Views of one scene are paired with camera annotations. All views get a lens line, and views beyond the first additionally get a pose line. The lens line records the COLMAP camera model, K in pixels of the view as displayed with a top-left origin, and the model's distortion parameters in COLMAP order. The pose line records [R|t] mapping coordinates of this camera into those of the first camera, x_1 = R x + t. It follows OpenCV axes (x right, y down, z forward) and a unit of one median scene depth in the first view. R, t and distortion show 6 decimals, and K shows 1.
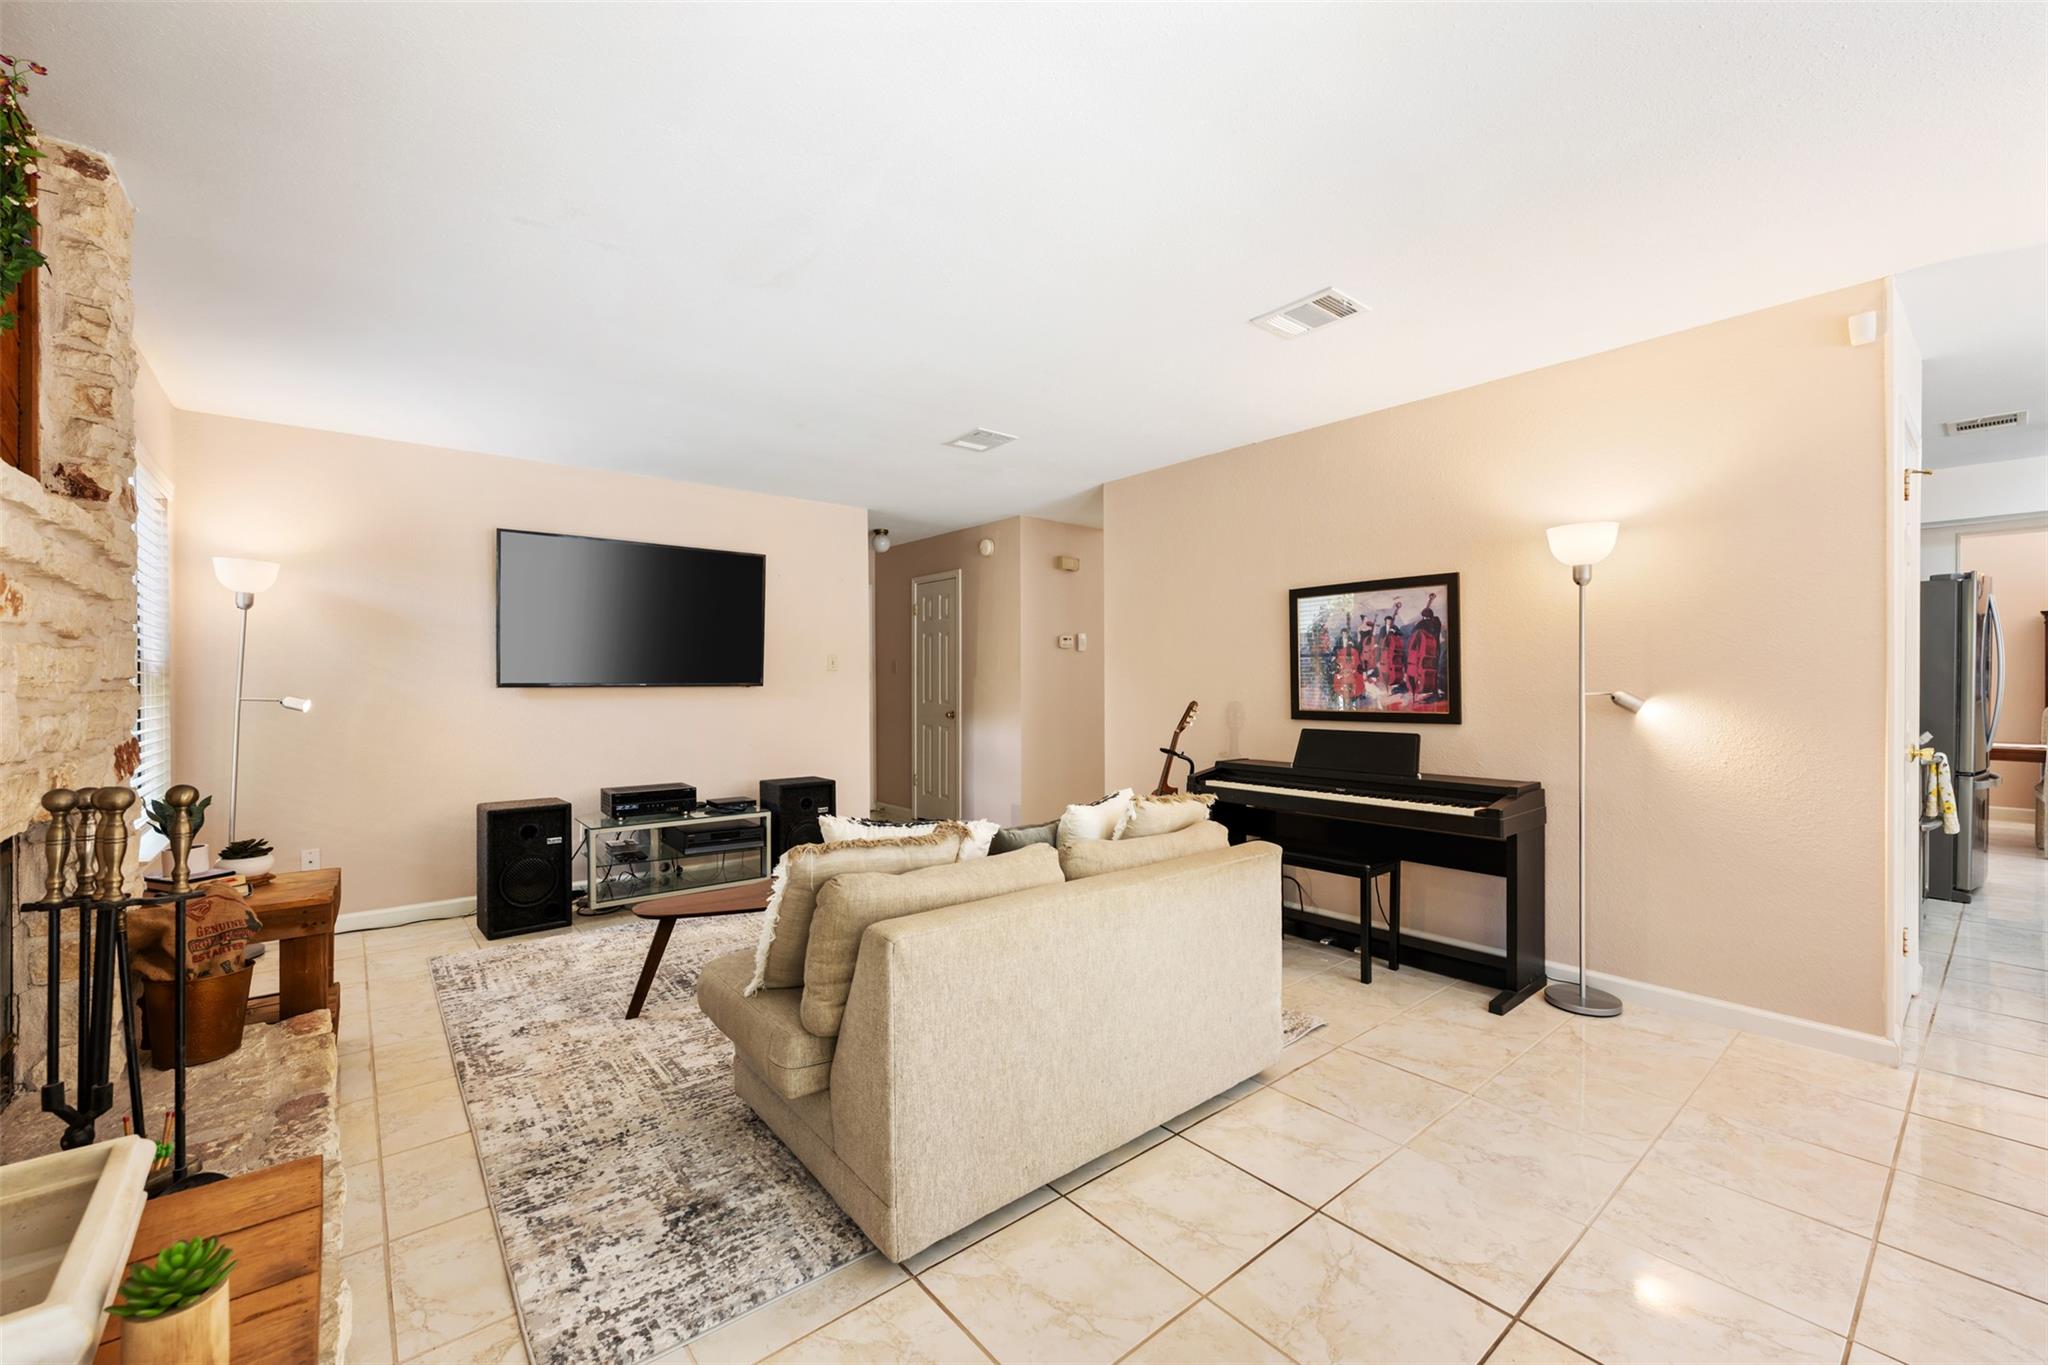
lens RADIAL K [[819.4, 0, 1021.9], [0, 819.4, 686.3], [0, 0, 1]] dist [0.001540, 0.000222]
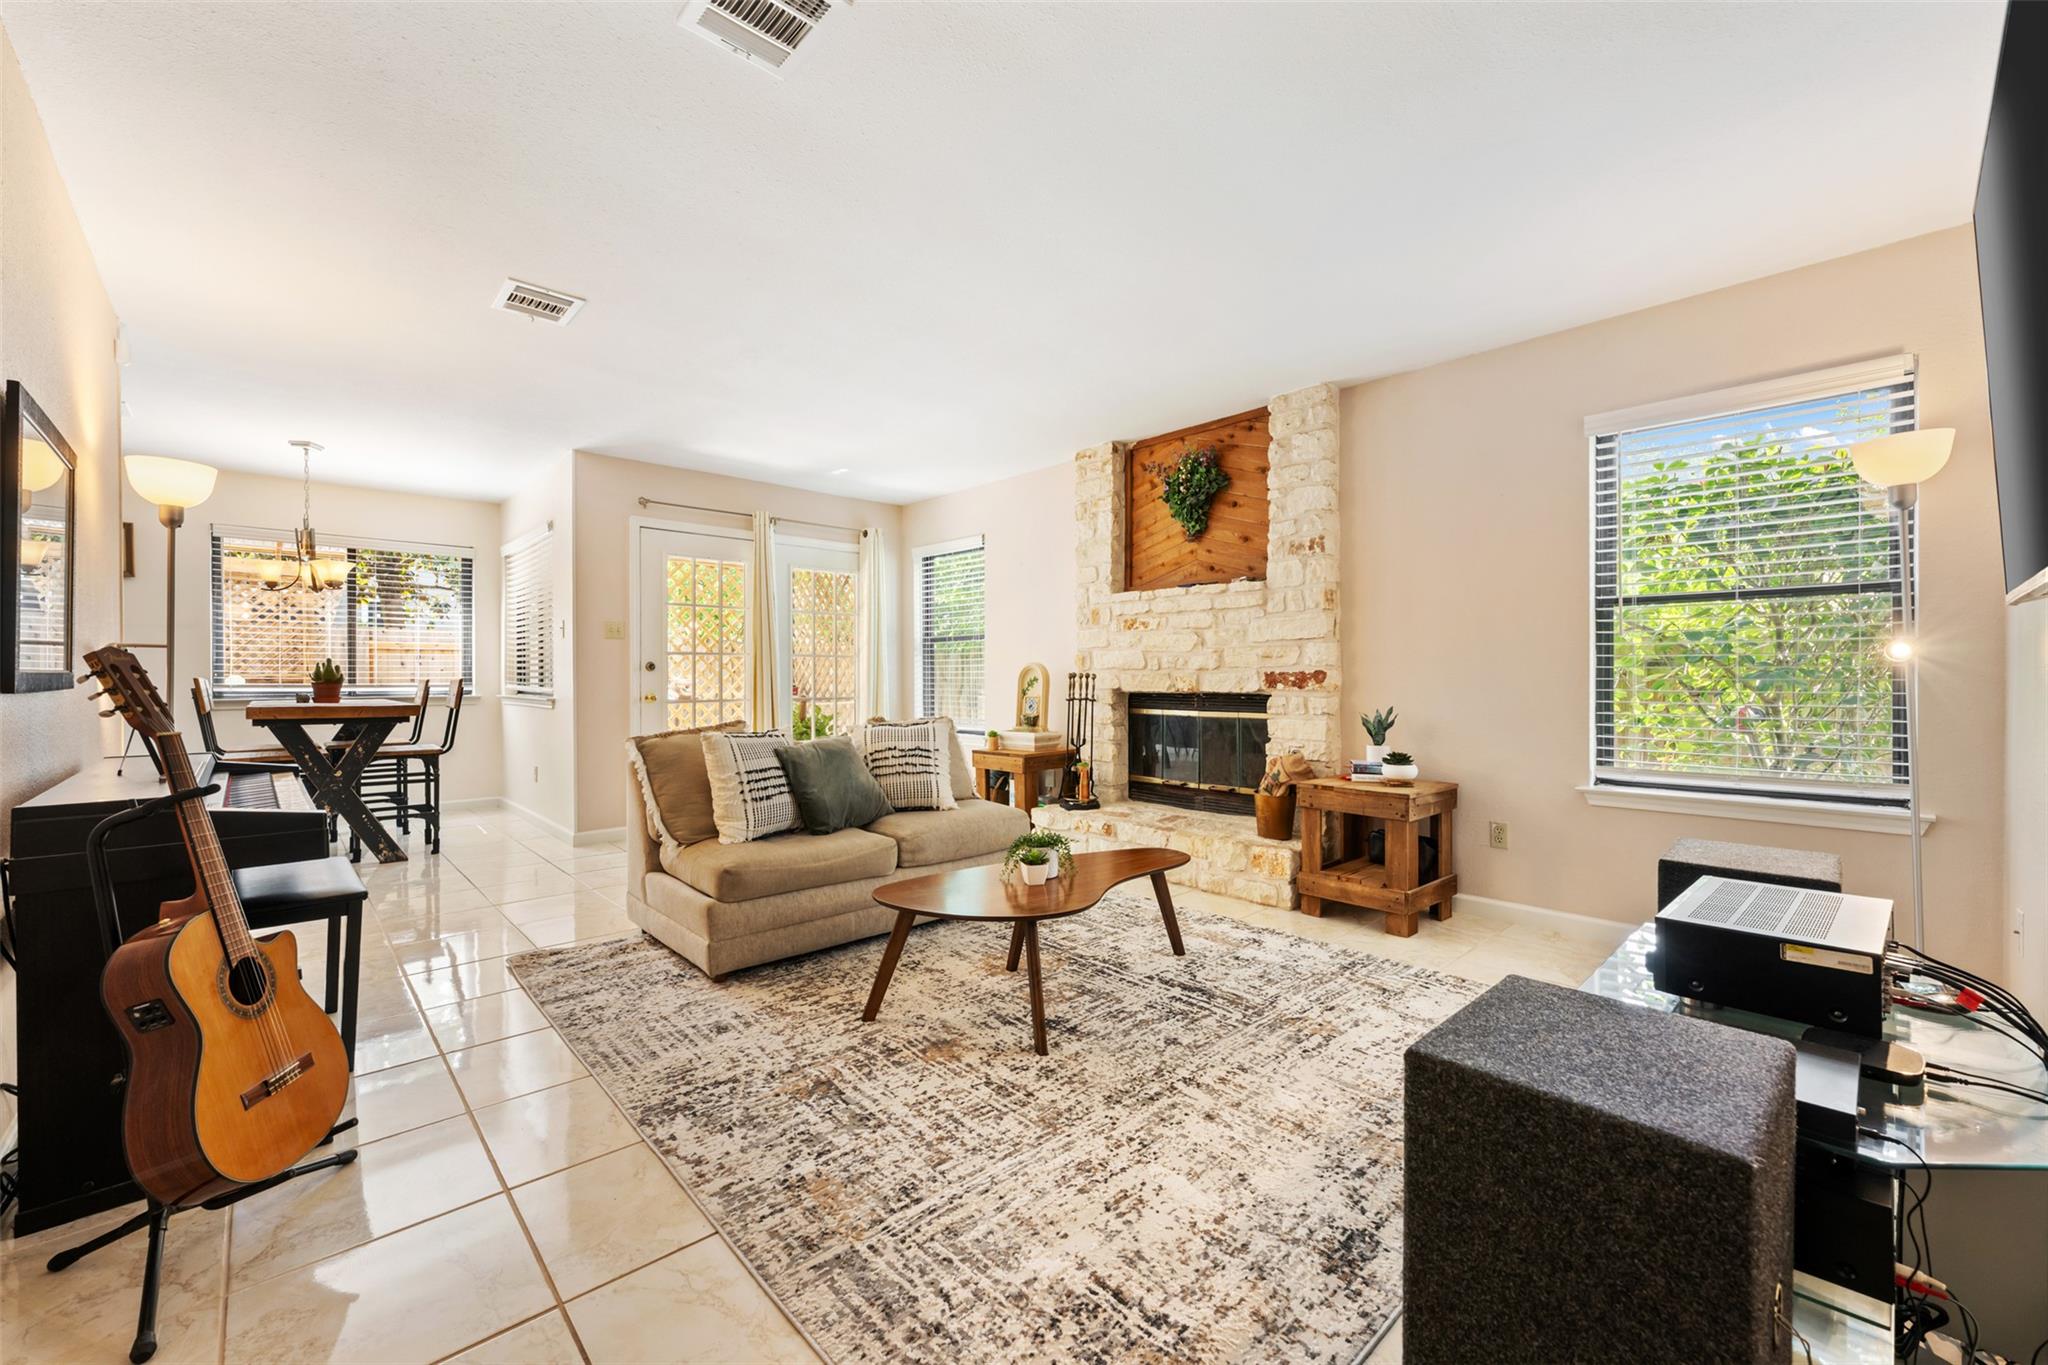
lens RADIAL K [[812.4, 0, 1029.7], [0, 812.4, 680.8], [0, 0, 1]] dist [0.000513, 0.000018]
pose [[-0.997786, 0.006214, -0.066214, -0.175193], [0.005594, 0.999939, 0.009547, 0.037013], [0.066269, 0.009155, -0.997760, 1.605752]]
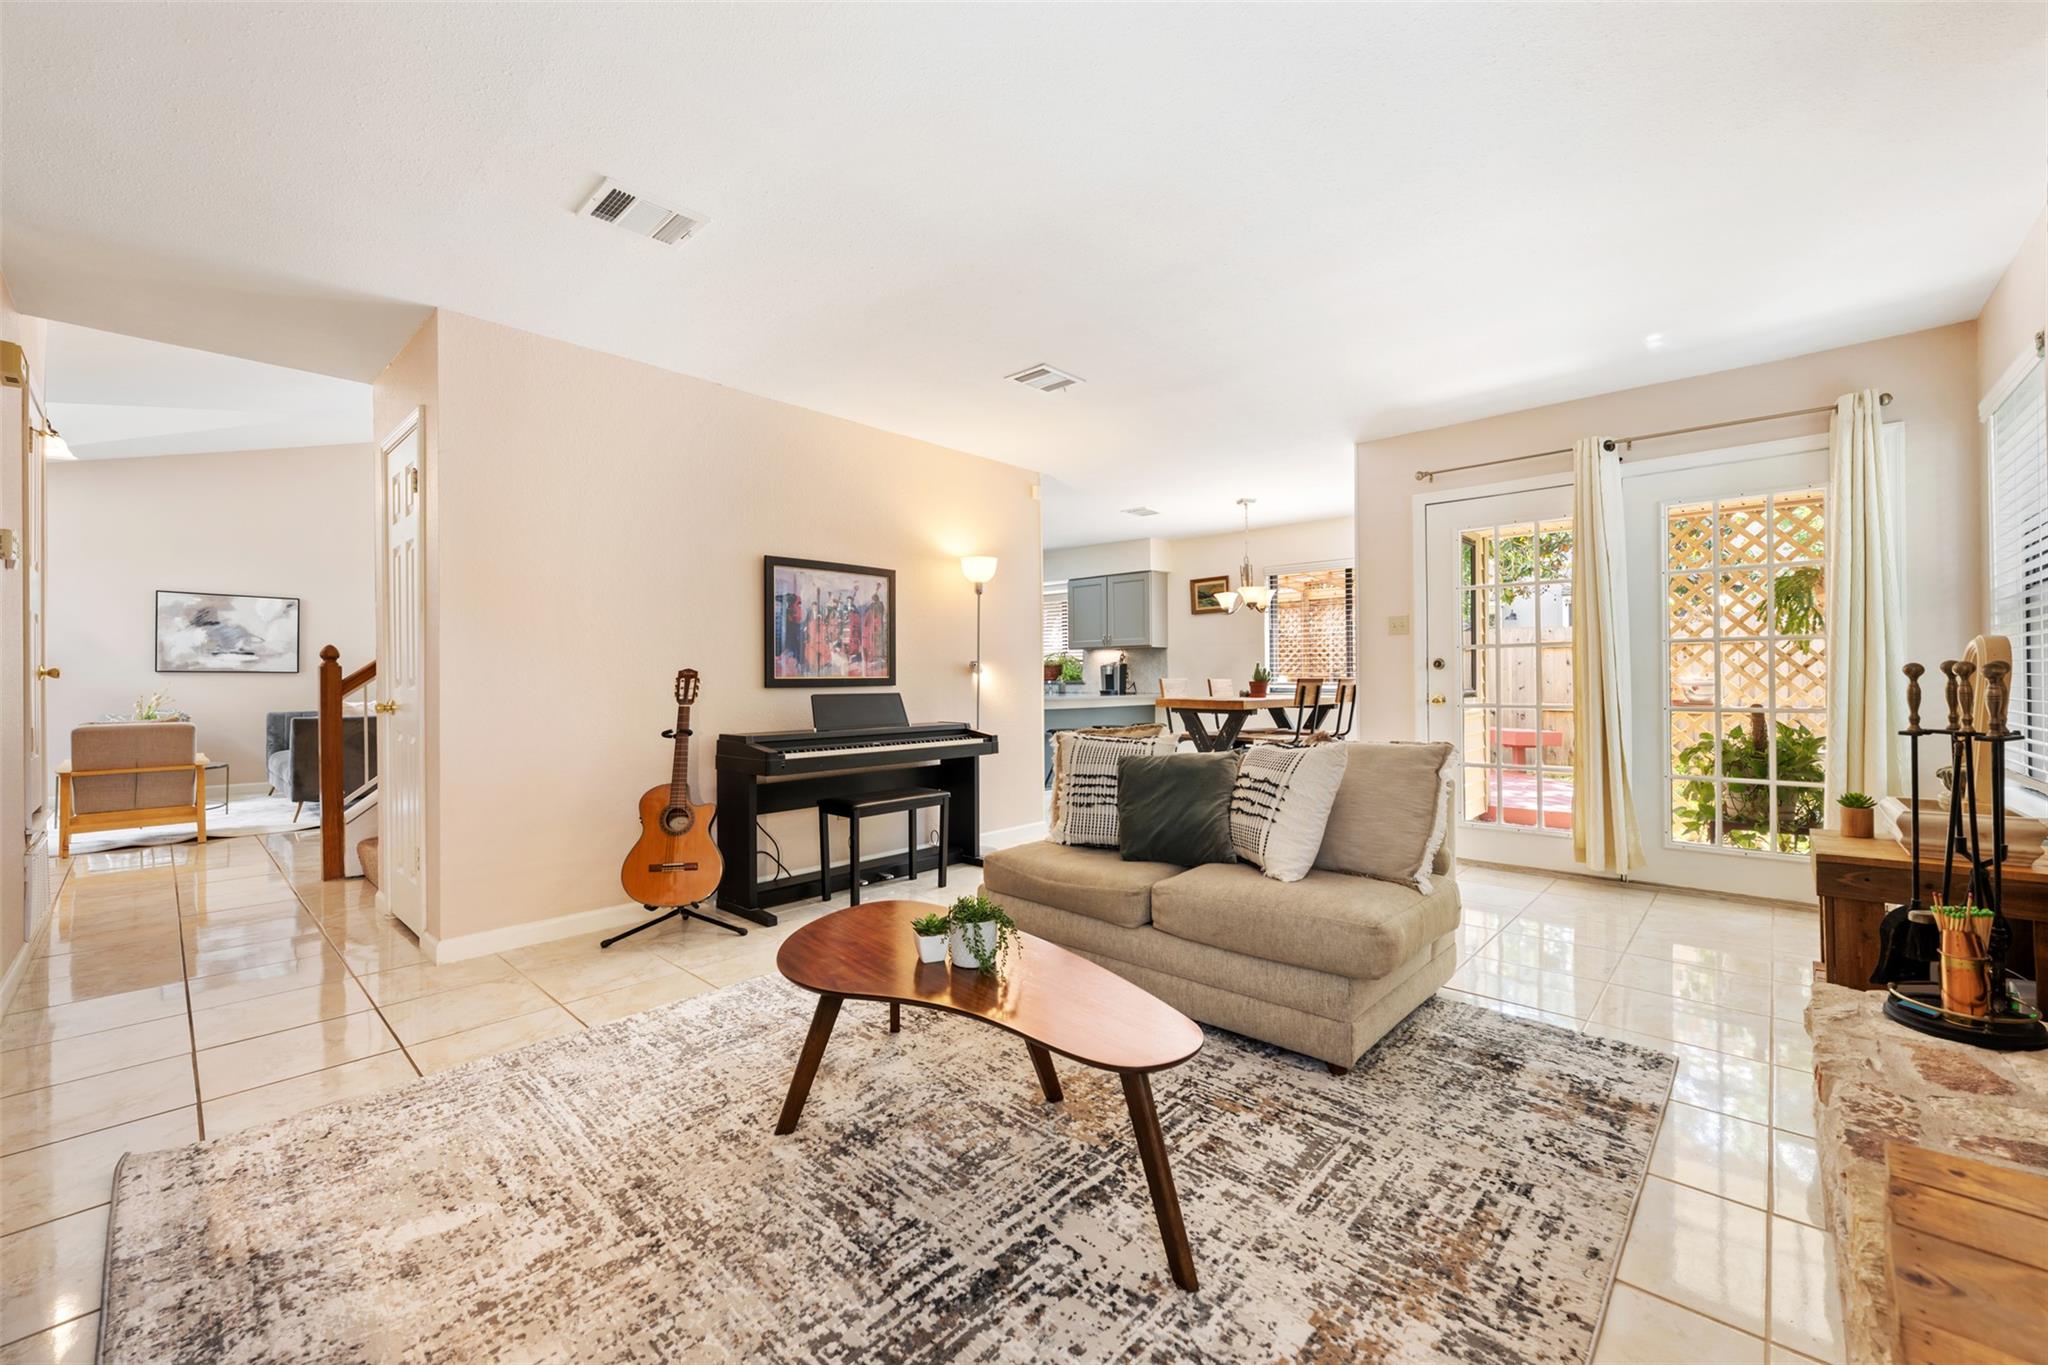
lens RADIAL K [[810.2, 0, 1015.9], [0, 810.2, 681.8], [0, 0, 1]] dist [-0.001059, -0.000039]
pose [[-0.126463, 0.004722, 0.991960, -0.742055], [0.012651, 0.999915, -0.003147, 0.044497], [-0.991891, 0.012151, -0.126512, 0.920452]]
